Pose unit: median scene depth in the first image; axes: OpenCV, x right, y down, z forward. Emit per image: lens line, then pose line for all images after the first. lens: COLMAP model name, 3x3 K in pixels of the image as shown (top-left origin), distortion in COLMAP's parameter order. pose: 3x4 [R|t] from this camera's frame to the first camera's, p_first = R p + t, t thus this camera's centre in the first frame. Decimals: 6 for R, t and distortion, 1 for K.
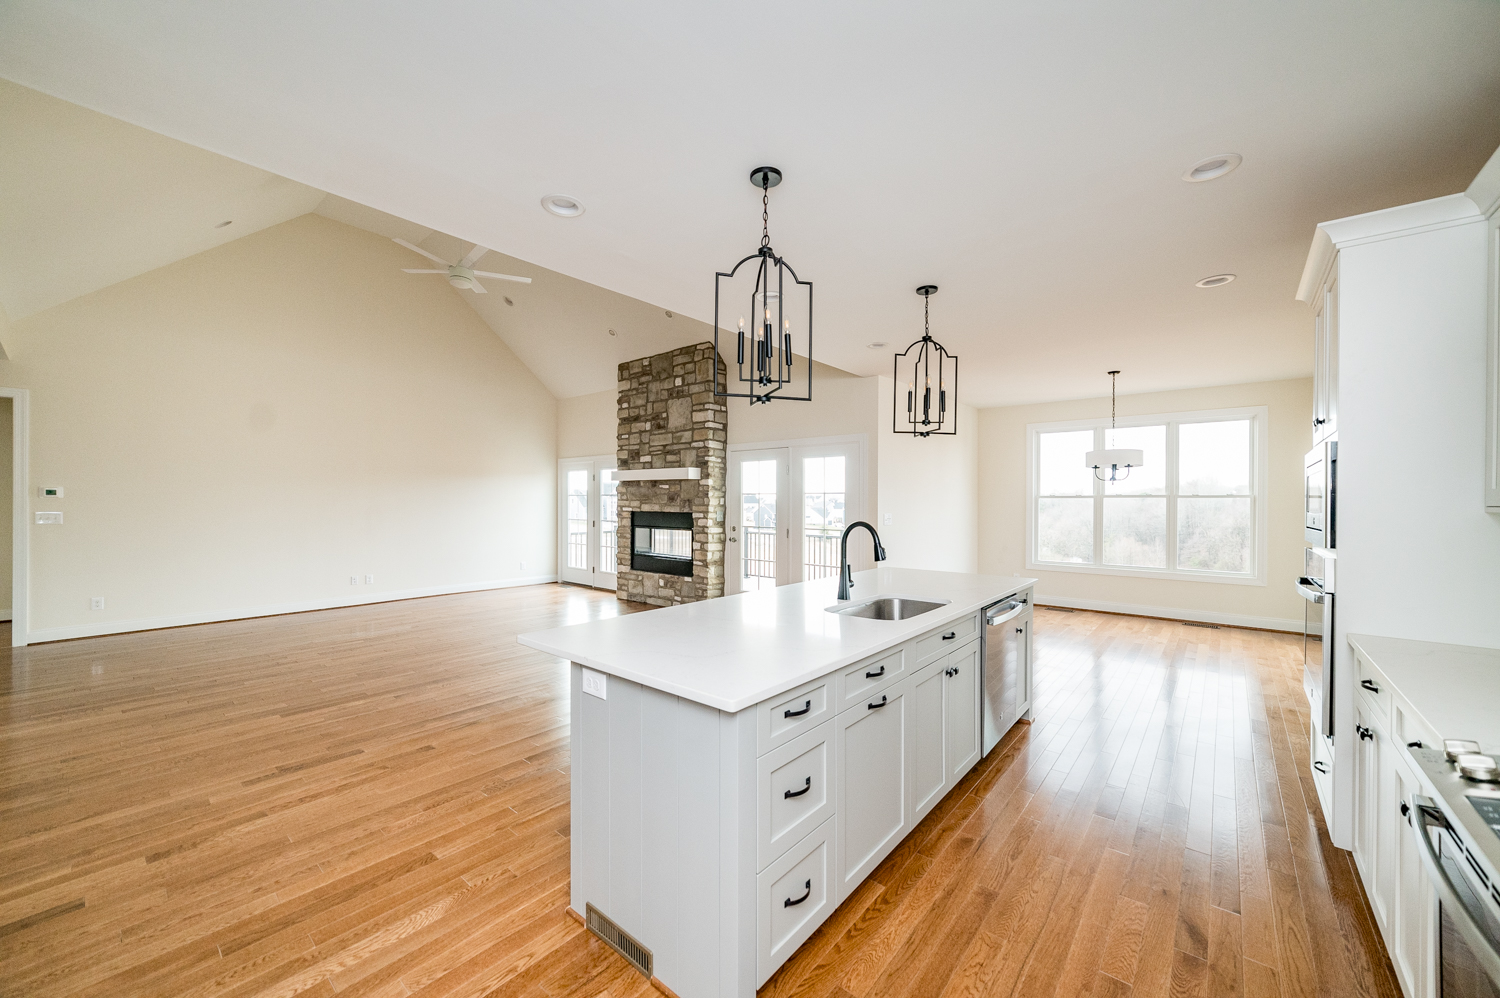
lens RADIAL K [[570.0, 0, 761.9], [0, 570.0, 503.1], [0, 0, 1]] dist [-0.000997, 0.000587]
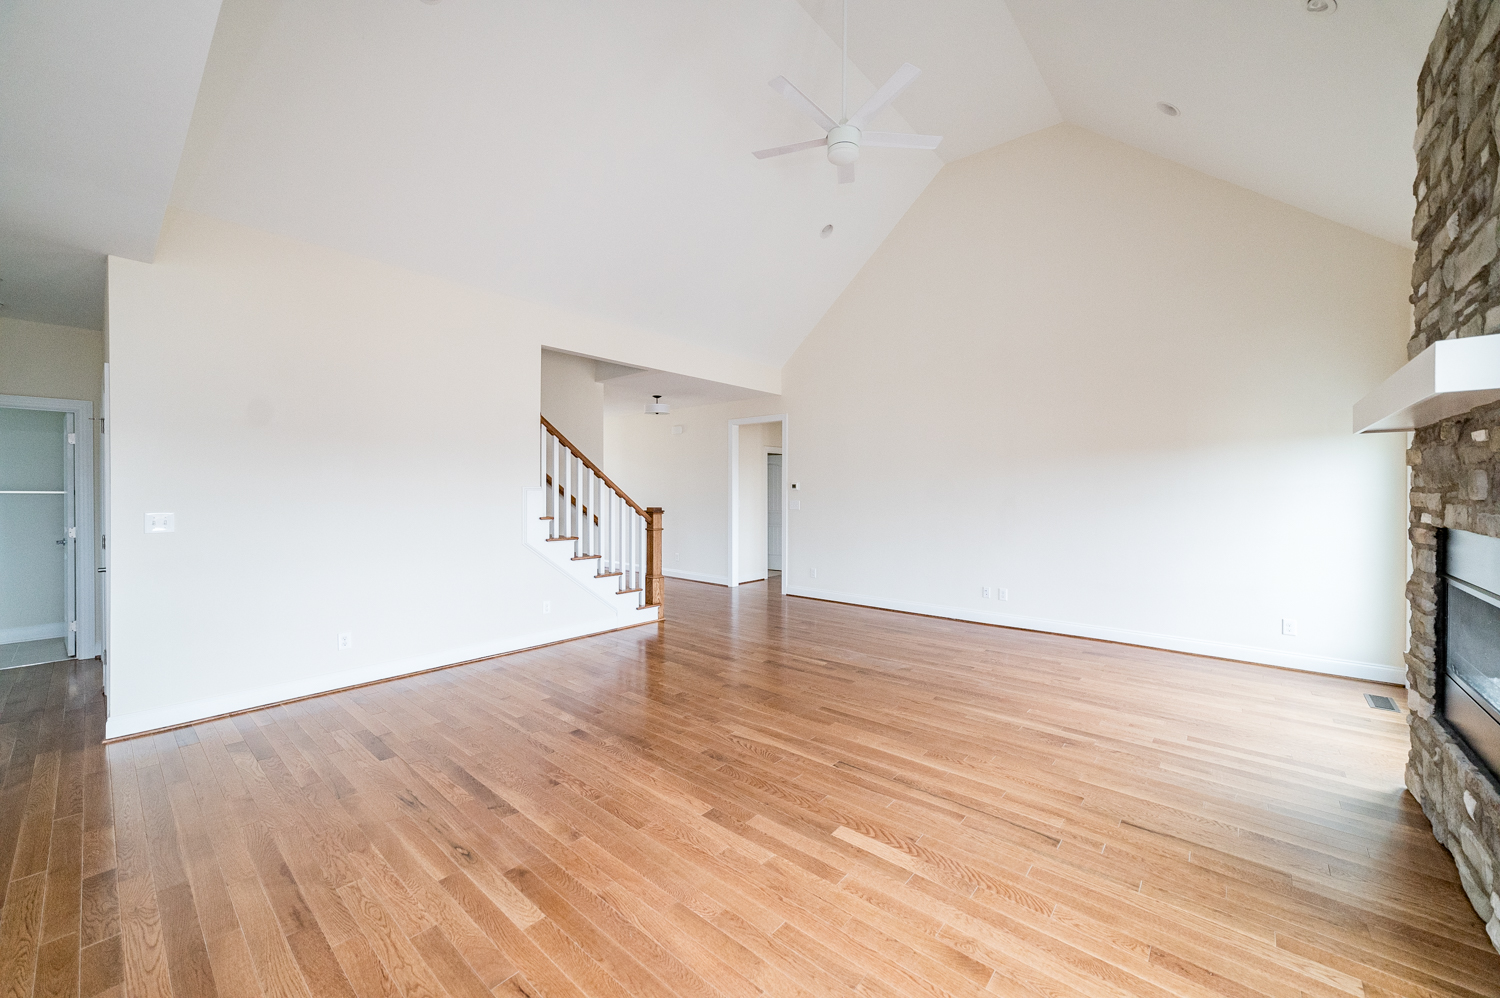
lens RADIAL K [[570.0, 0, 743.3], [0, 570.0, 496.6], [0, 0, 1]] dist [-0.000997, 0.000587]
pose [[-0.031236, 0.007267, -0.999486, 0.090455], [-0.003423, 0.999967, 0.007378, -0.002498], [0.999506, 0.003652, -0.031210, 0.677661]]
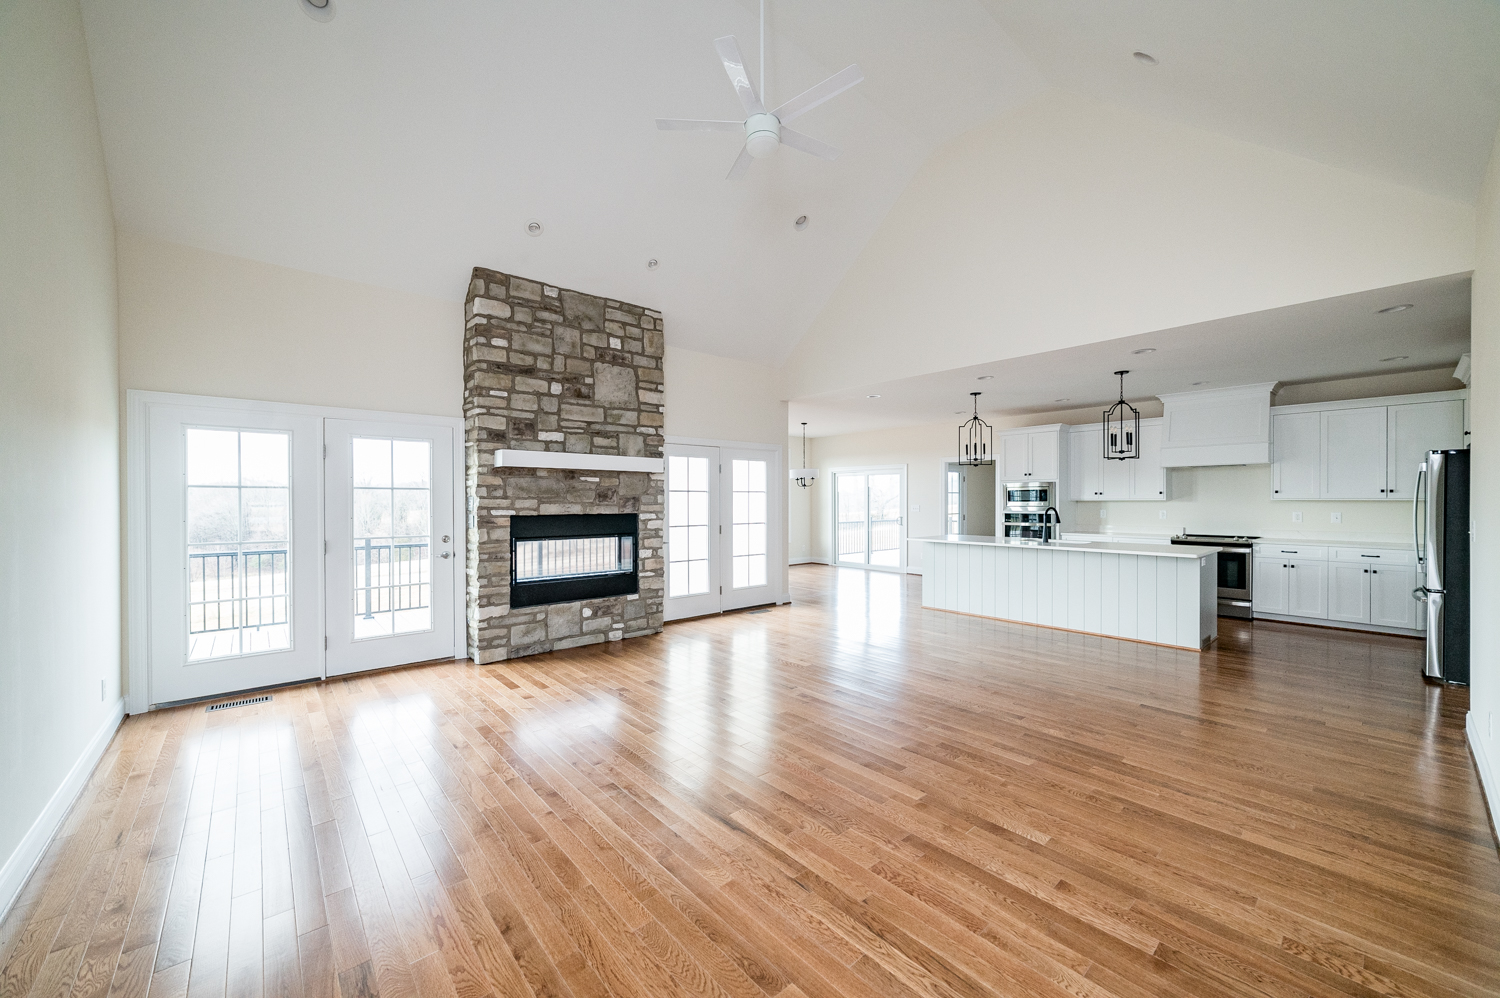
lens RADIAL K [[570.0, 0, 744.2], [0, 570.0, 501.5], [0, 0, 1]] dist [-0.000997, 0.000587]
pose [[0.161581, -0.008532, 0.986823, -0.853890], [0.003404, 0.999961, 0.008088, -0.005833], [-0.986854, 0.002052, 0.161604, 0.687534]]
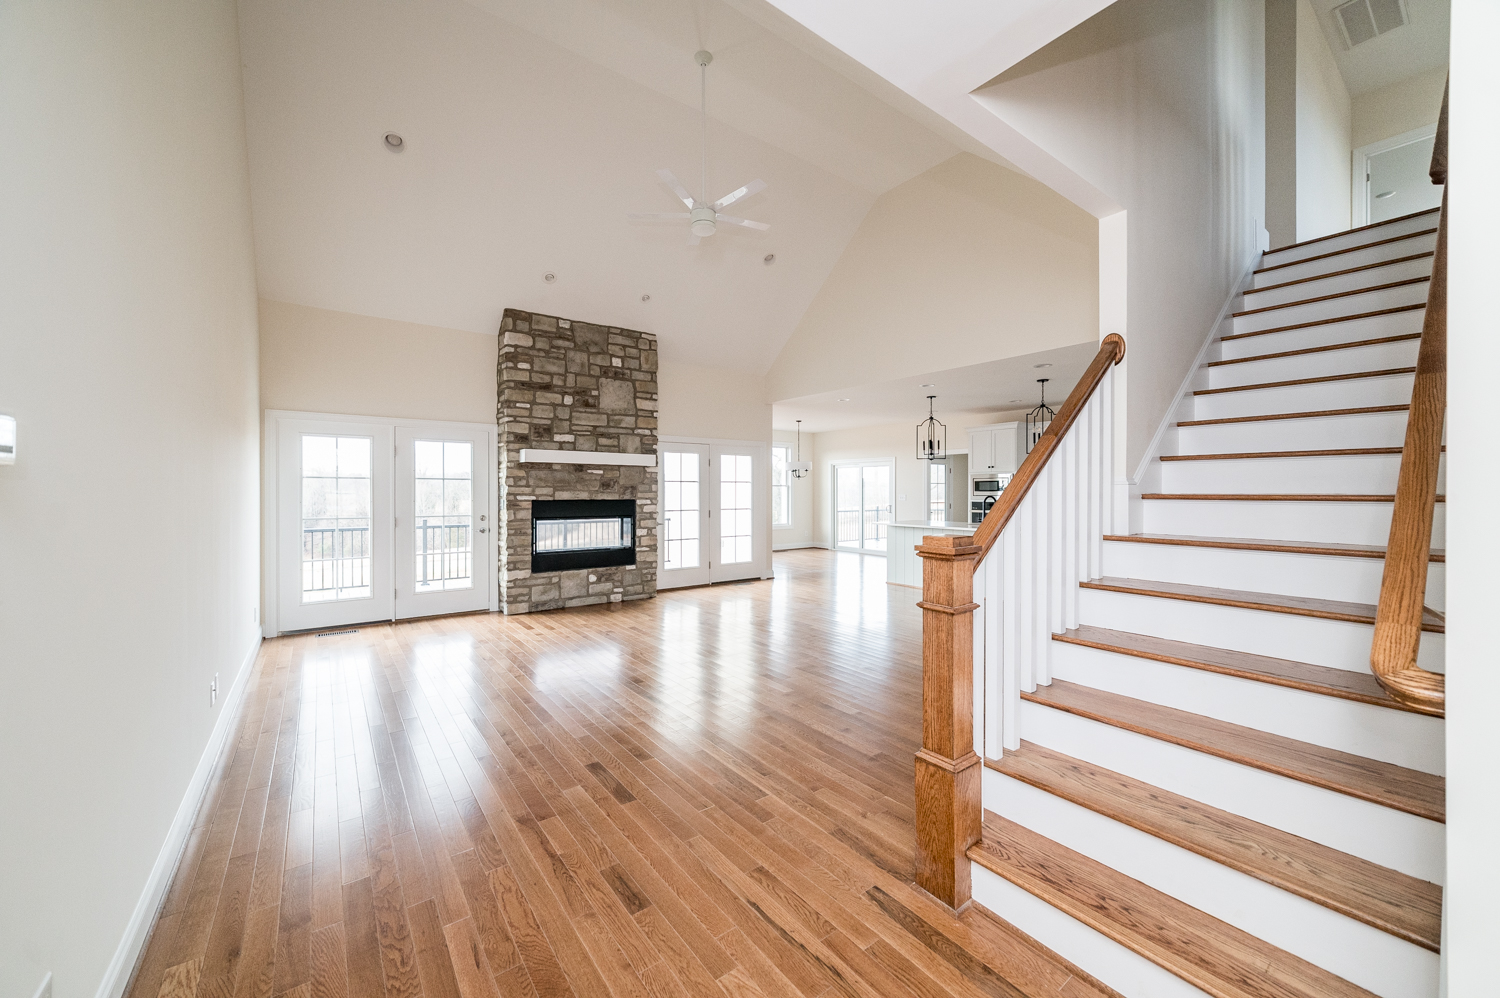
lens RADIAL K [[570.0, 0, 741.8], [0, 570.0, 490.1], [0, 0, 1]] dist [-0.000997, 0.000587]
pose [[0.233975, -0.004196, 0.972234, -0.996572], [0.001310, 0.999991, 0.004000, -0.003198], [-0.972242, 0.000338, 0.233978, 0.560012]]
